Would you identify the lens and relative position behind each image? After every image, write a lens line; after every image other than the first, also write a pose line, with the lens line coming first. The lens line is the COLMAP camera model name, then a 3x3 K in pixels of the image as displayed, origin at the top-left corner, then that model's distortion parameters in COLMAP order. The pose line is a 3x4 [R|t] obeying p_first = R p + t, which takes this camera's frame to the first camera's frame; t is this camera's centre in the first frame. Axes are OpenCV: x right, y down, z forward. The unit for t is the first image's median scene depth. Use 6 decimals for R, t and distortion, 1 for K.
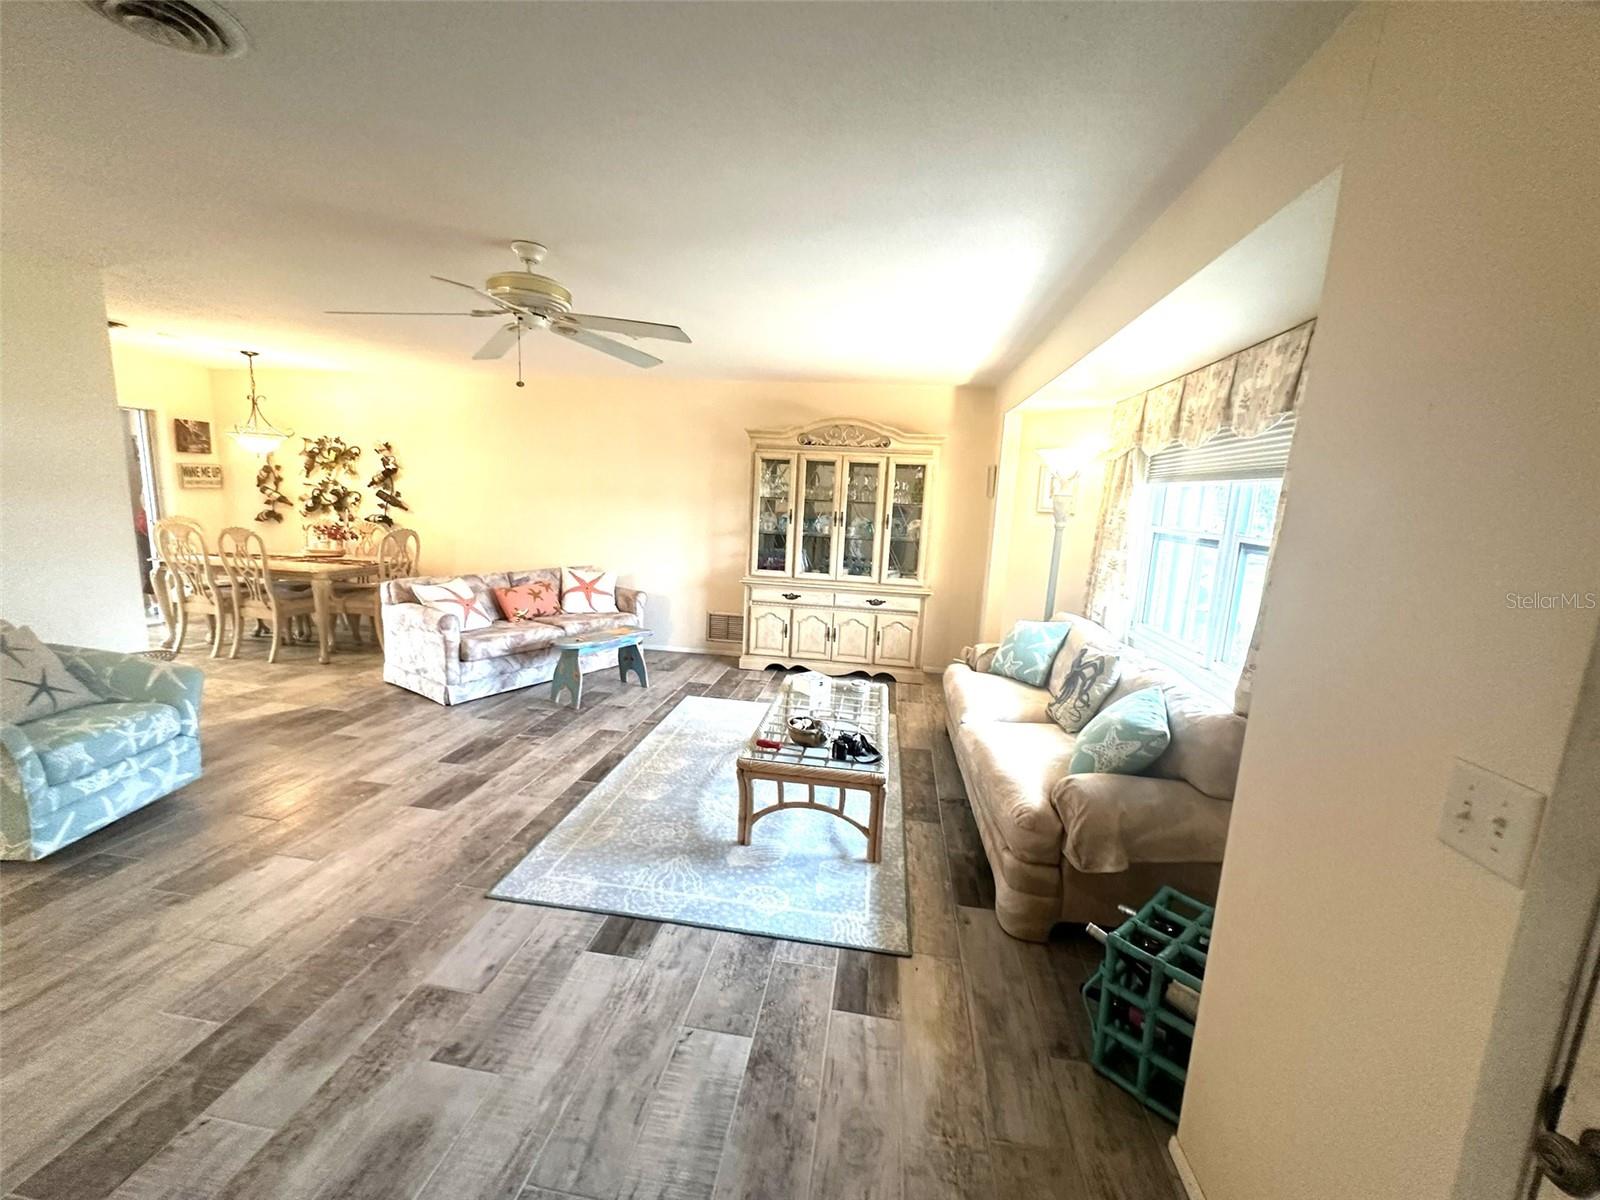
lens RADIAL K [[639.7, 0, 800.1], [0, 639.7, 601.0], [0, 0, 1]] dist [-0.003563, 0.000946]
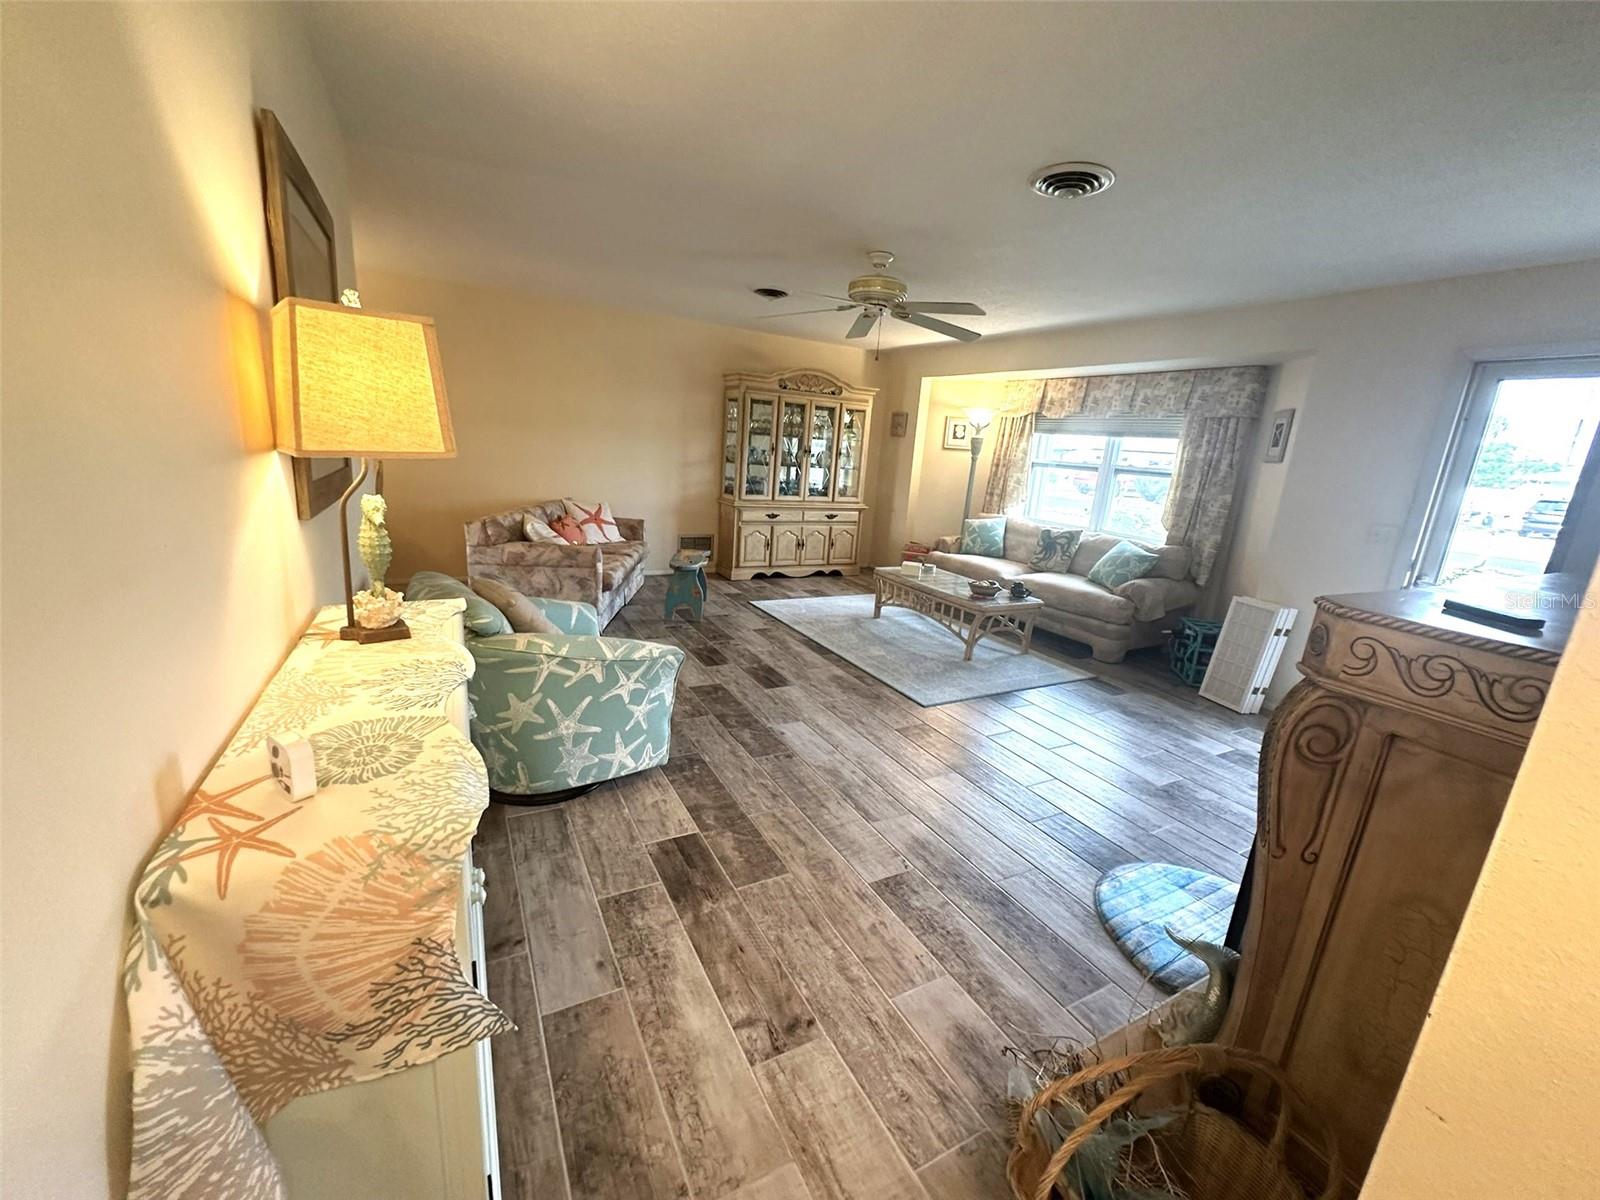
lens RADIAL K [[639.7, 0, 801.5], [0, 639.7, 599.6], [0, 0, 1]] dist [-0.003563, 0.000946]
pose [[0.805816, -0.132998, 0.577037, -0.715215], [0.064145, 0.988323, 0.138216, -0.014621], [-0.588681, -0.074363, 0.804938, -0.028234]]
